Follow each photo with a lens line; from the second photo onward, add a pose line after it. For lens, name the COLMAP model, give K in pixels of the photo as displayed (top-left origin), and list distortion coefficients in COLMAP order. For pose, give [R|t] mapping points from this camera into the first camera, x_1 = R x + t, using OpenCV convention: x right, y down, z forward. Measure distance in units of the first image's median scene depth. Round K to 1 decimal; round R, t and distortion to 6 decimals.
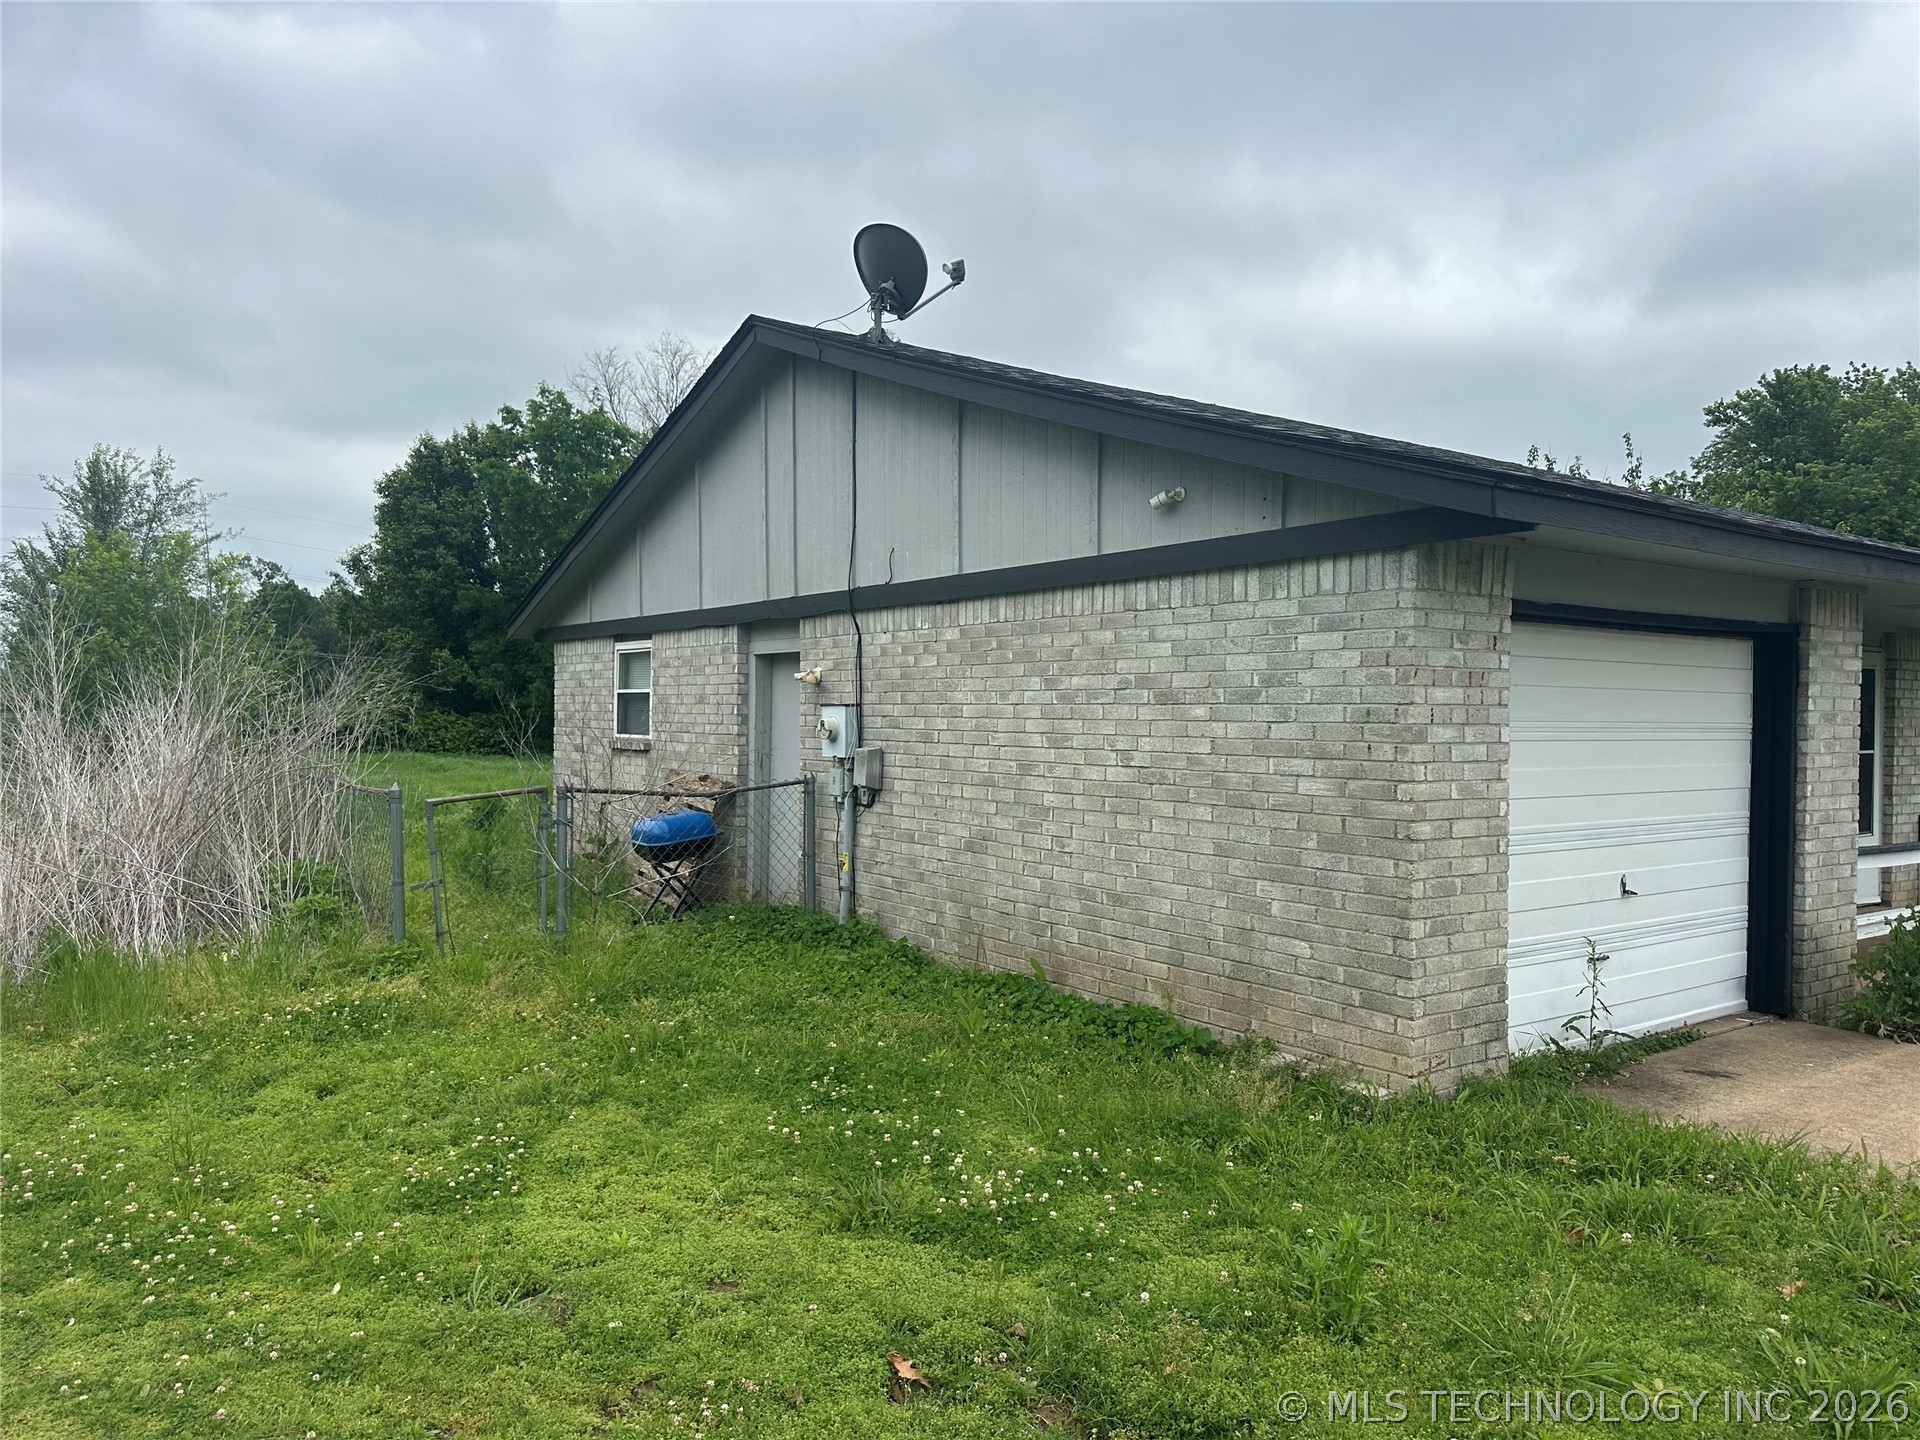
lens RADIAL K [[1347.5, 0, 956.5], [0, 1347.5, 710.0], [0, 0, 1]] dist [0.116743, -0.176288]
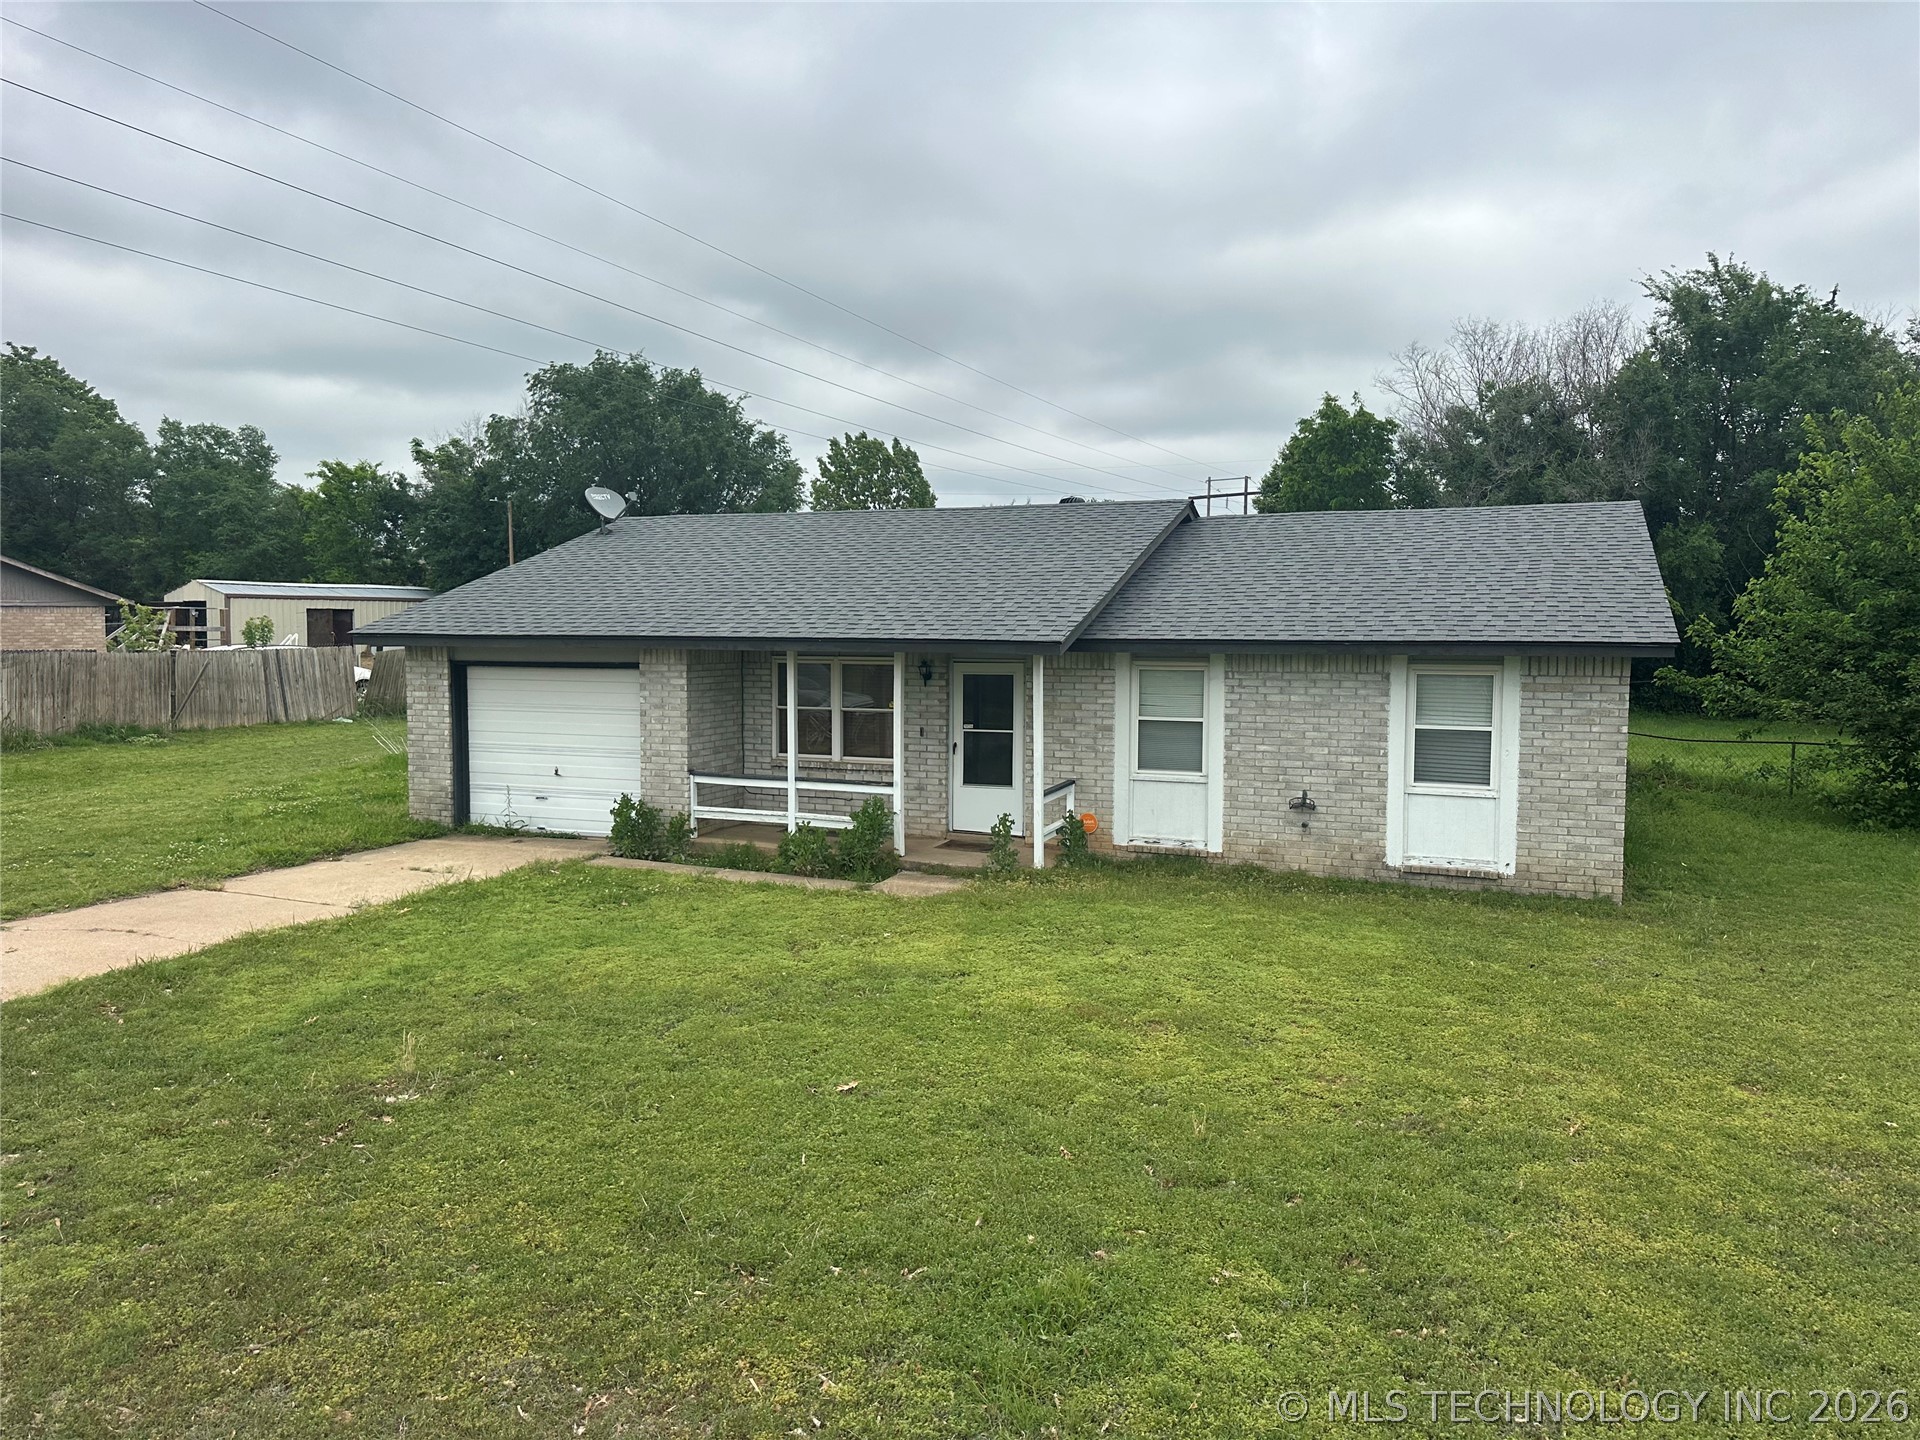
lens RADIAL K [[1395.4, 0, 954.7], [0, 1395.4, 710.6], [0, 0, 1]] dist [0.182034, -0.388211]
pose [[0.534665, 0.043354, -0.843951, 2.311258], [0.004051, 0.998540, 0.053862, -0.088293], [0.845054, -0.032217, 0.533709, 0.193072]]
